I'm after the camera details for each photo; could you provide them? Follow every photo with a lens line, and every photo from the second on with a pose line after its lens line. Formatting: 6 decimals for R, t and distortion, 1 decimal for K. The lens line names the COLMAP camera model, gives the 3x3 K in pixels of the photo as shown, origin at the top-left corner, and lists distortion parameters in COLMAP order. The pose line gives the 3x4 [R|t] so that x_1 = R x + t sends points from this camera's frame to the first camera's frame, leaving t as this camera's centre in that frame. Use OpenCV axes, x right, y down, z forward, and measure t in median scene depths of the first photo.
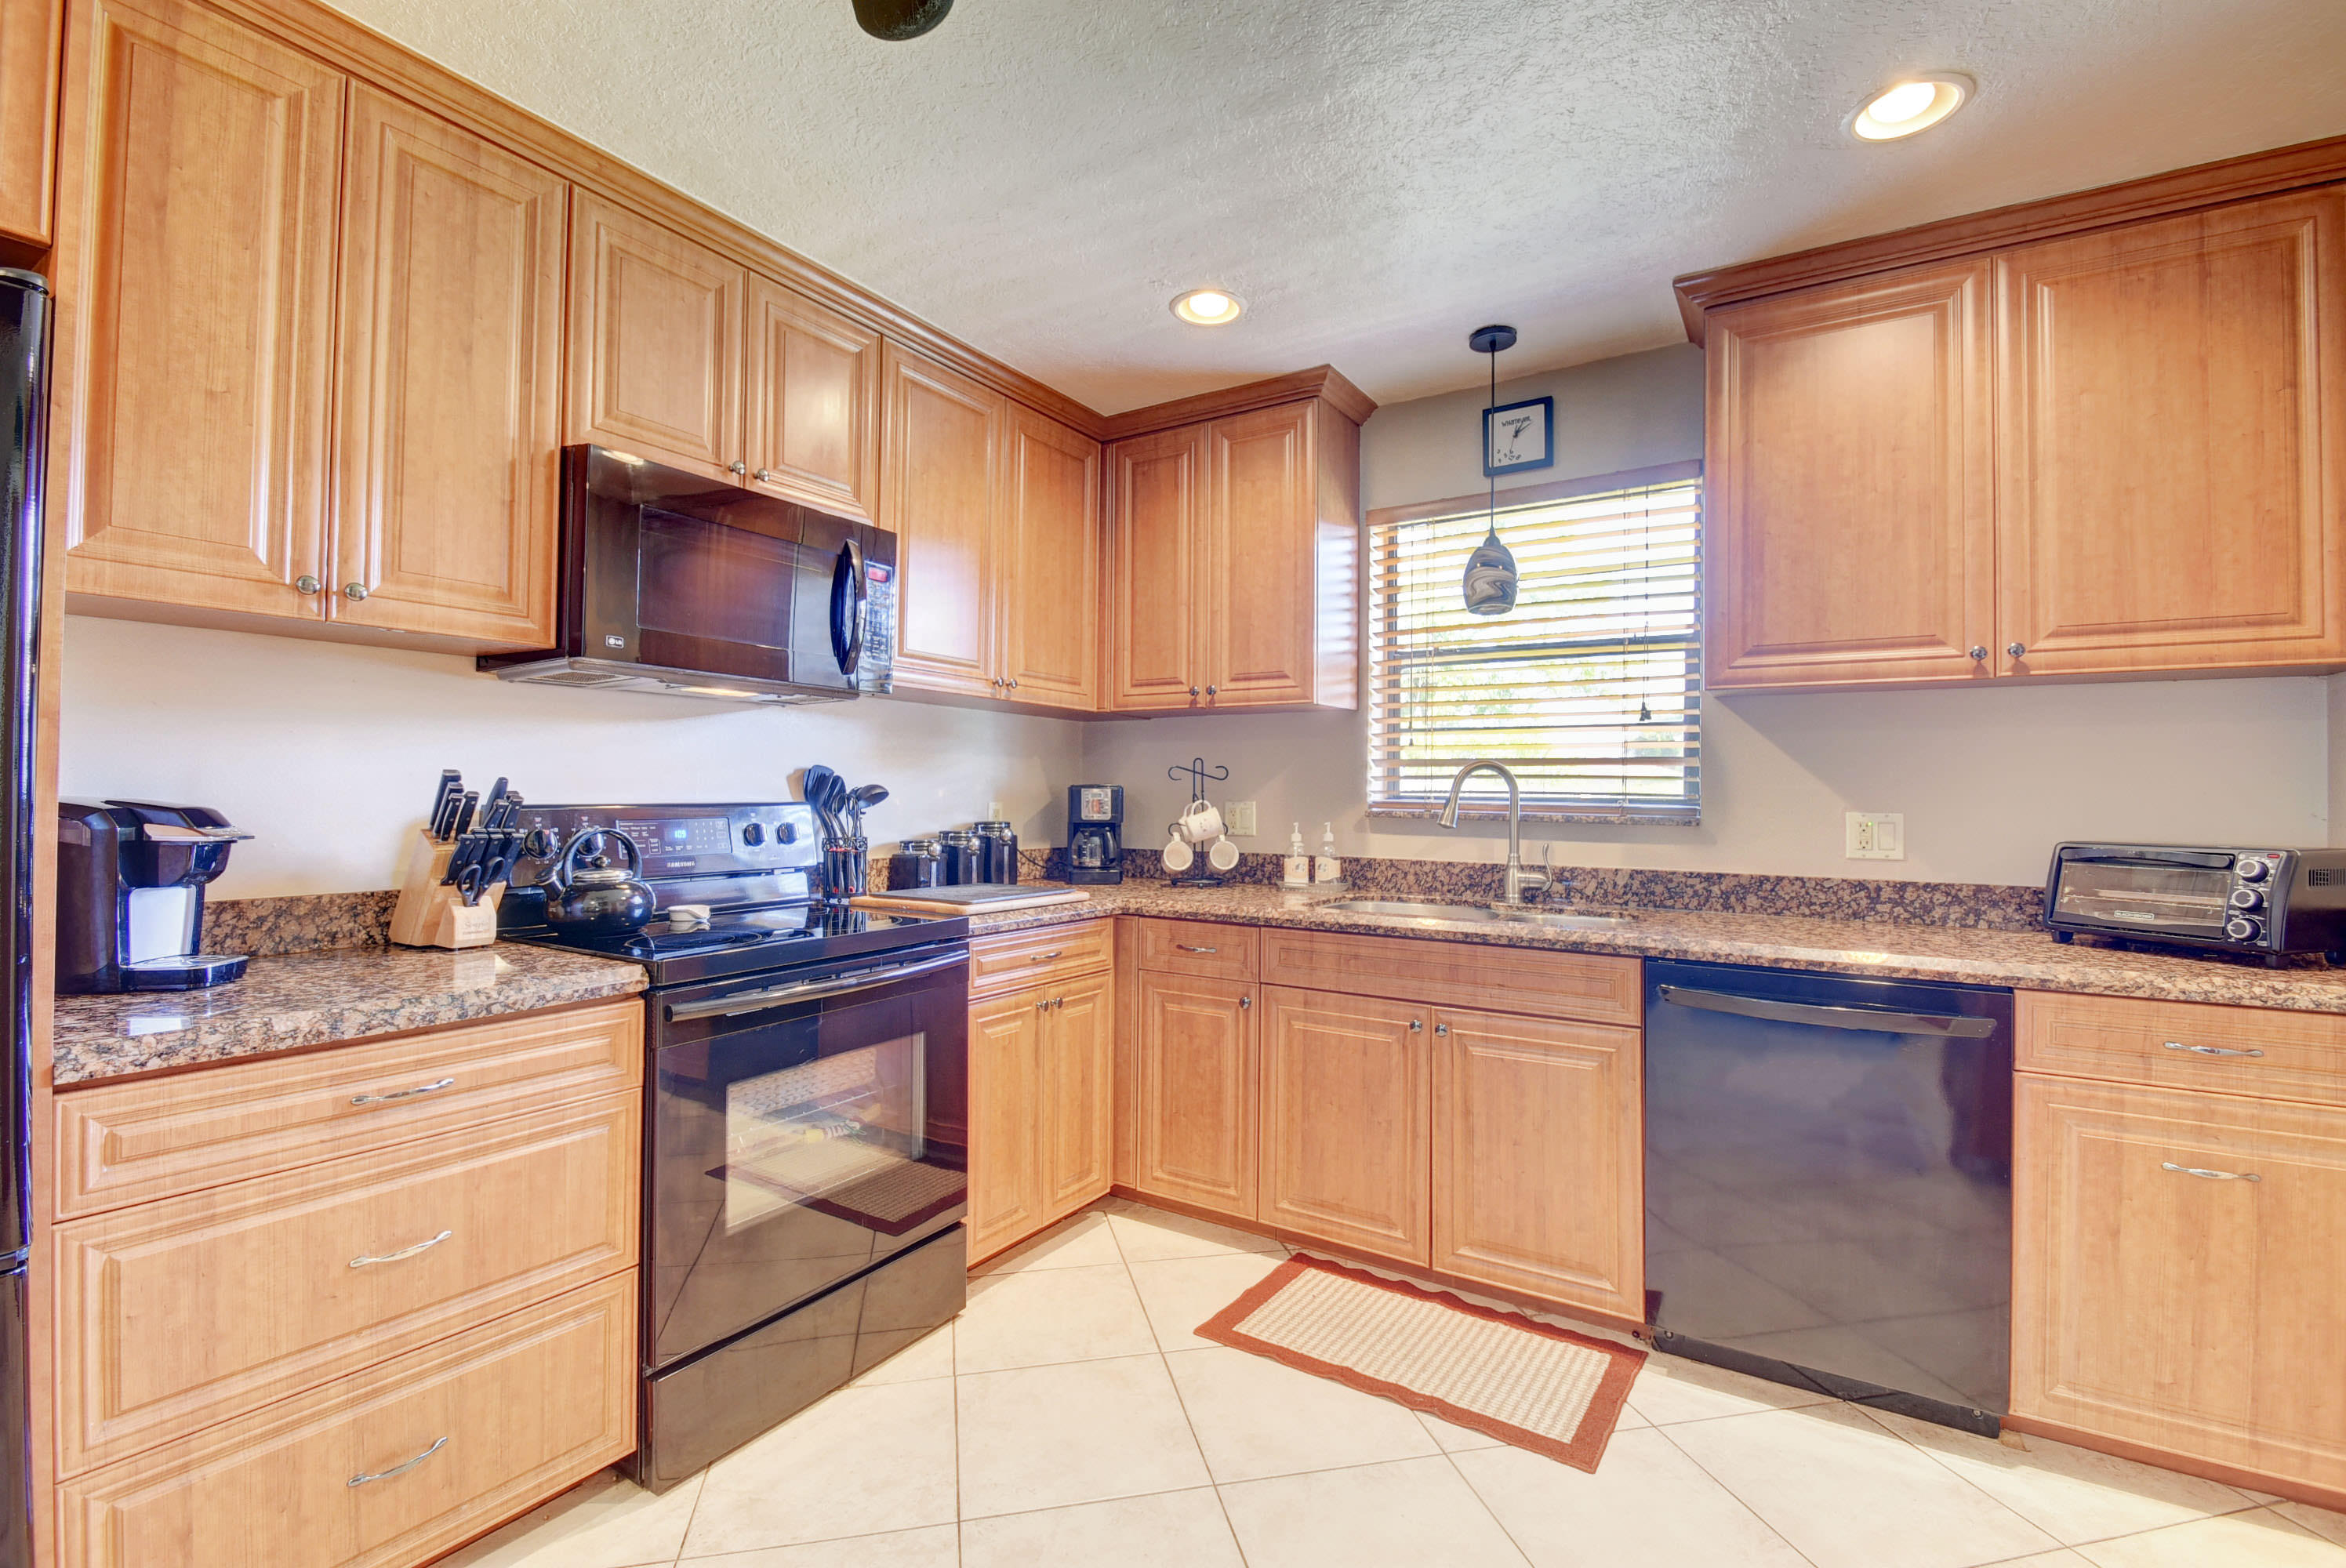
lens RADIAL K [[1028.4, 0, 1155.6], [0, 1028.4, 777.9], [0, 0, 1]] dist [0.001066, -0.009040]
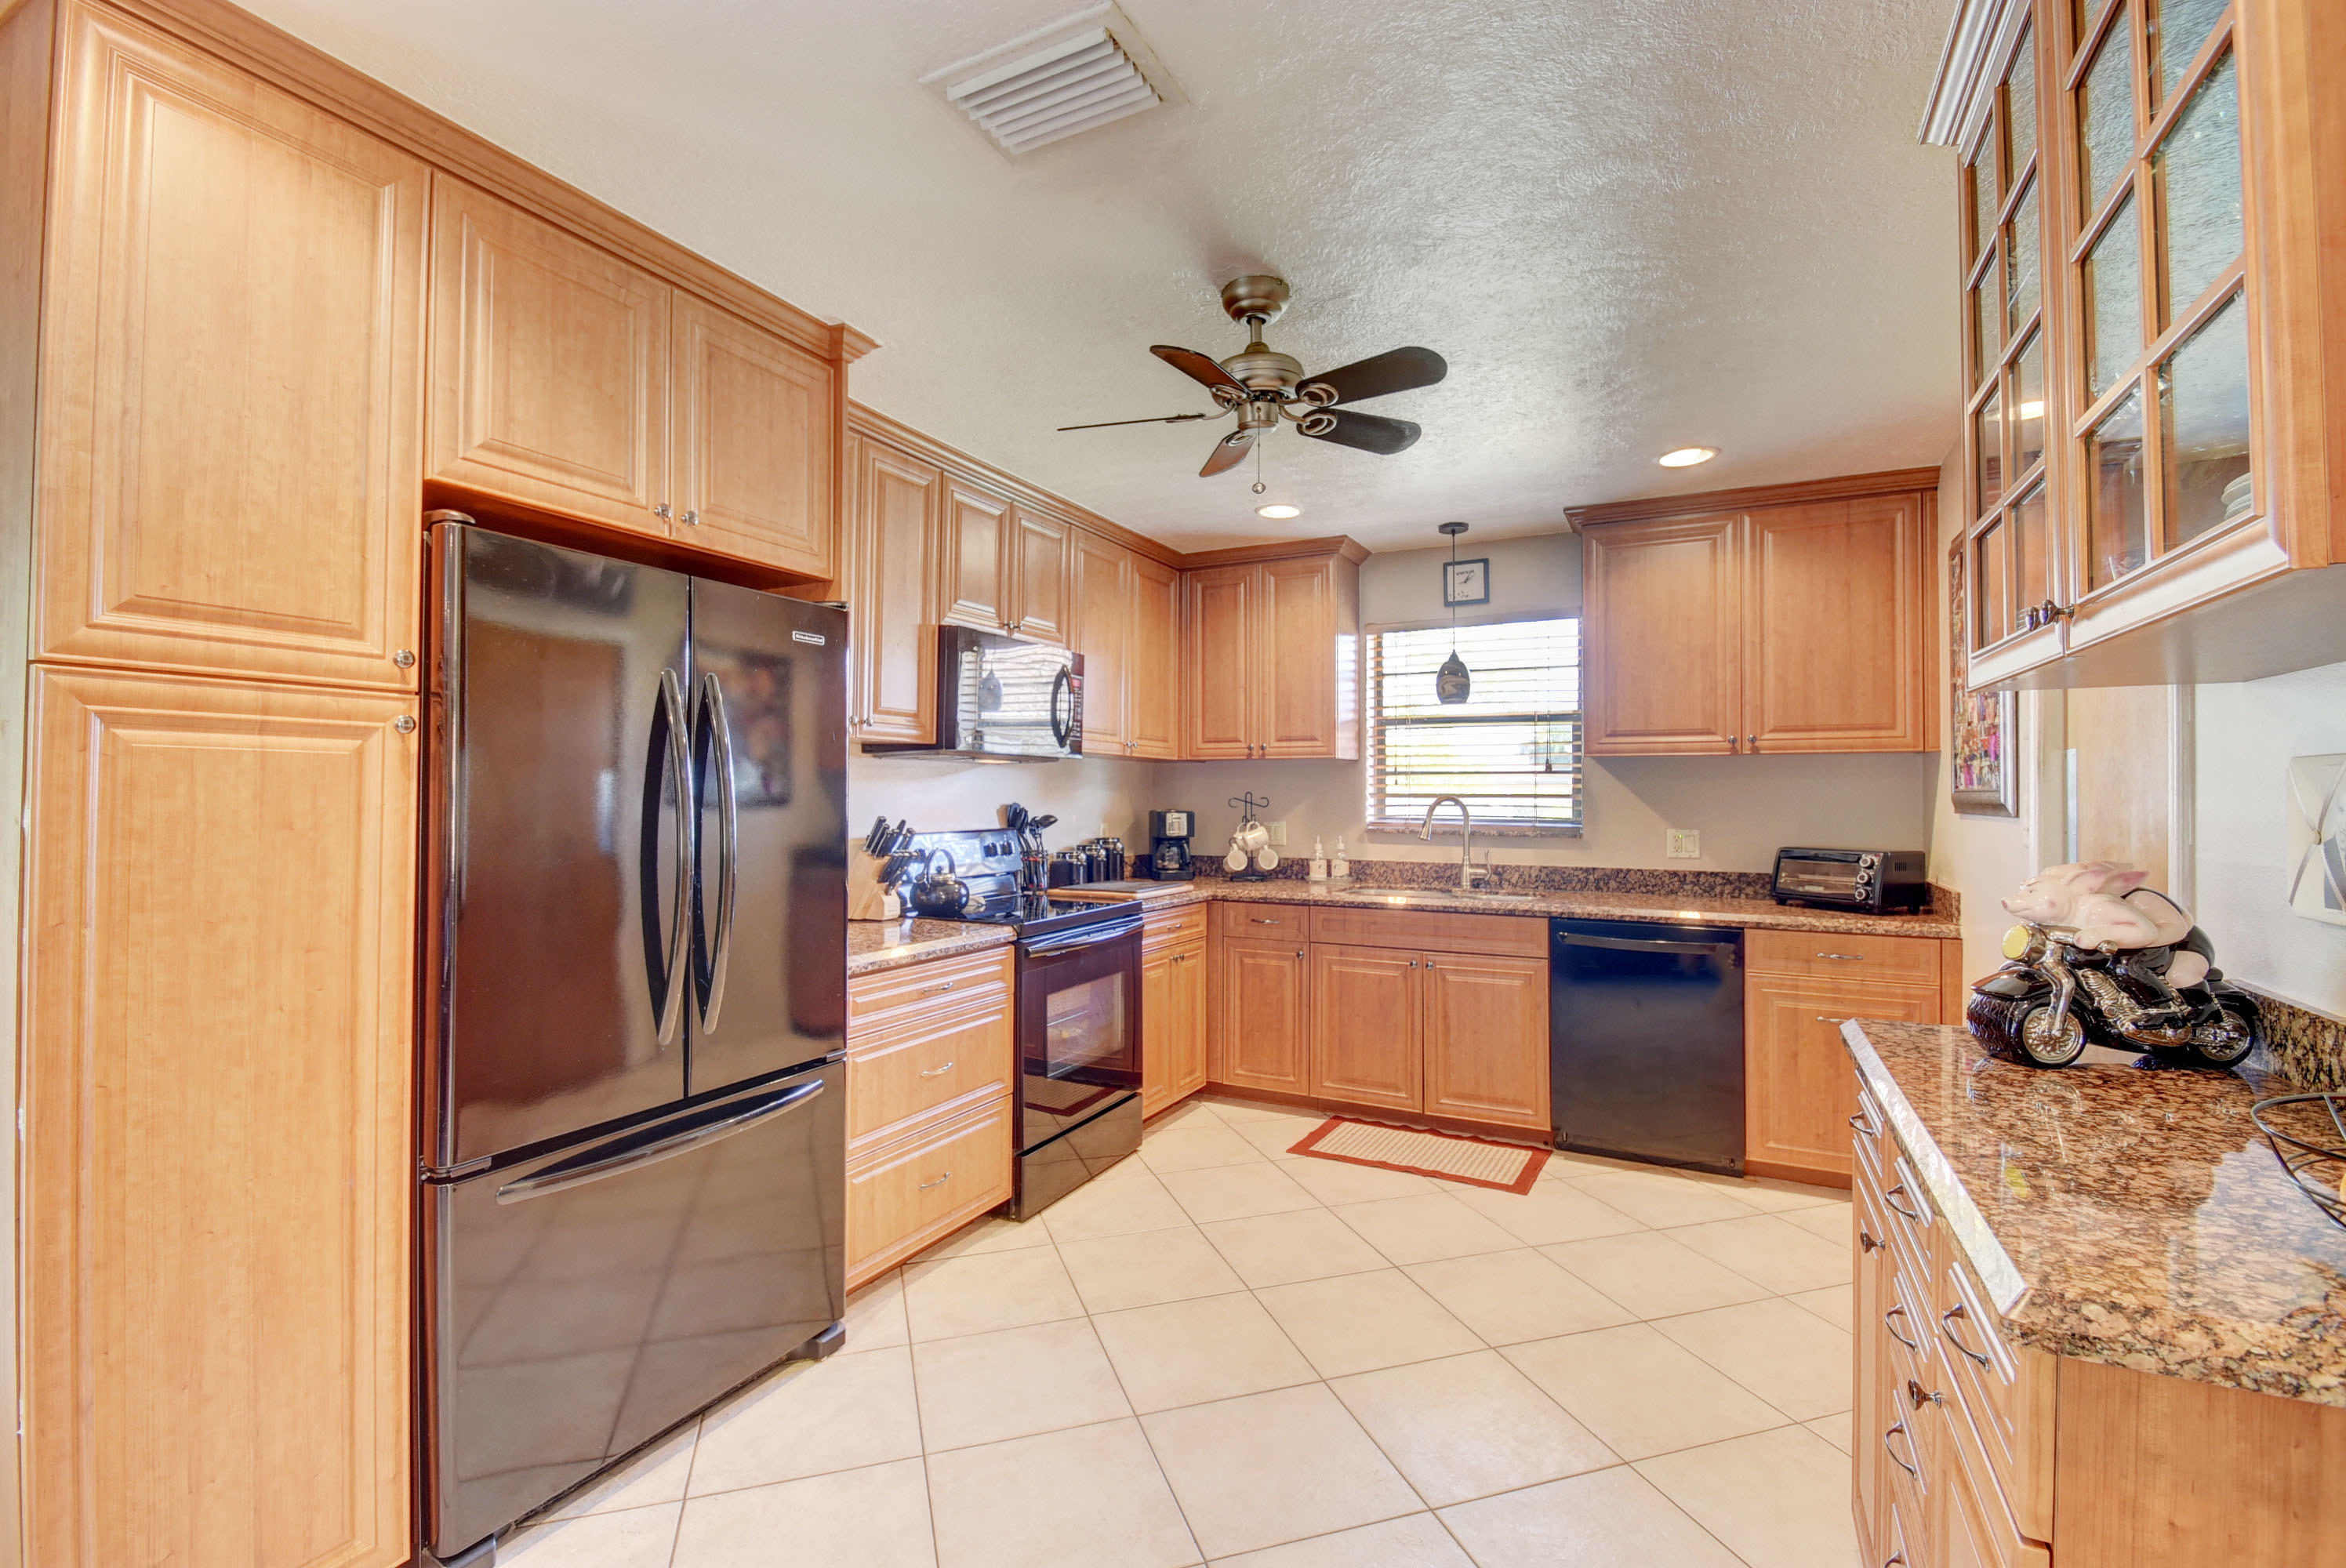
lens RADIAL K [[1028.4, 0, 1154.0], [0, 1028.4, 780.5], [0, 0, 1]] dist [0.001066, -0.009040]
pose [[0.996196, -0.004772, 0.087009, -0.292792], [0.004740, 0.999989, 0.000578, -0.050617], [-0.087011, -0.000163, 0.996207, -0.575912]]
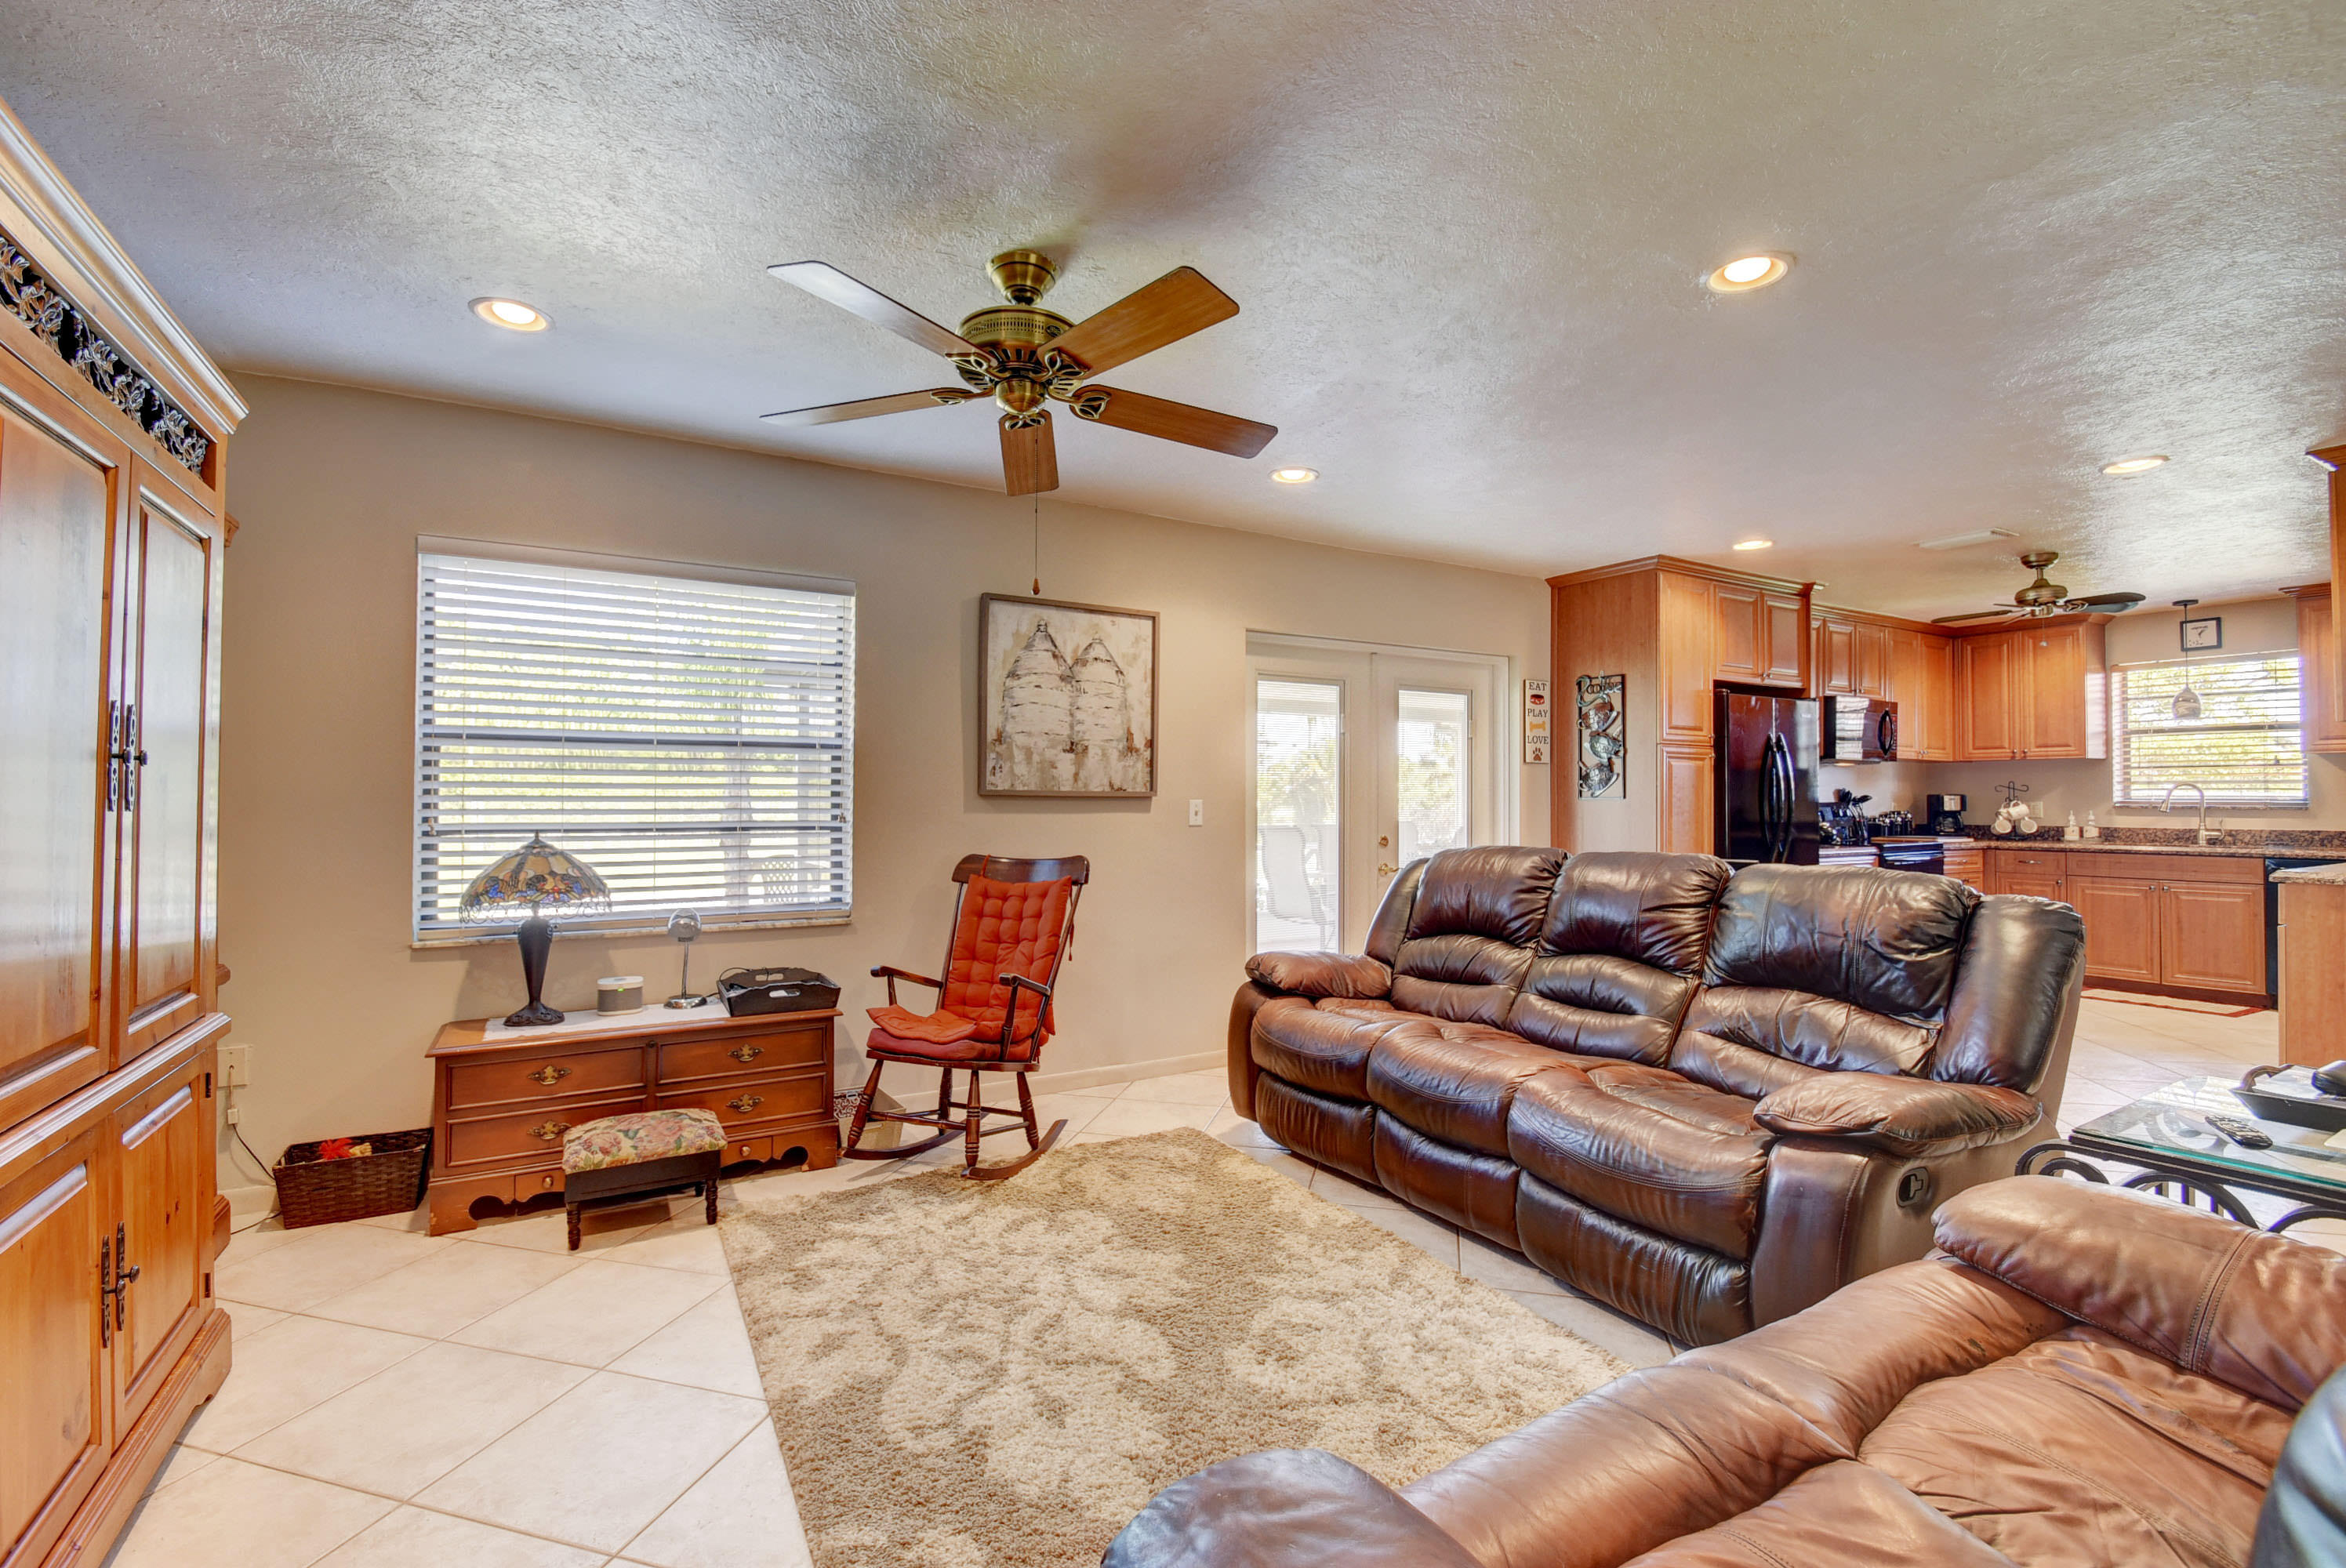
lens RADIAL K [[1028.4, 0, 1166.5], [0, 1028.4, 781.9], [0, 0, 1]] dist [0.001066, -0.009040]
pose [[0.892770, -0.013843, -0.450300, -0.781585], [0.011783, 0.999903, -0.007379, -0.032481], [0.450359, 0.001282, 0.892847, -2.350947]]
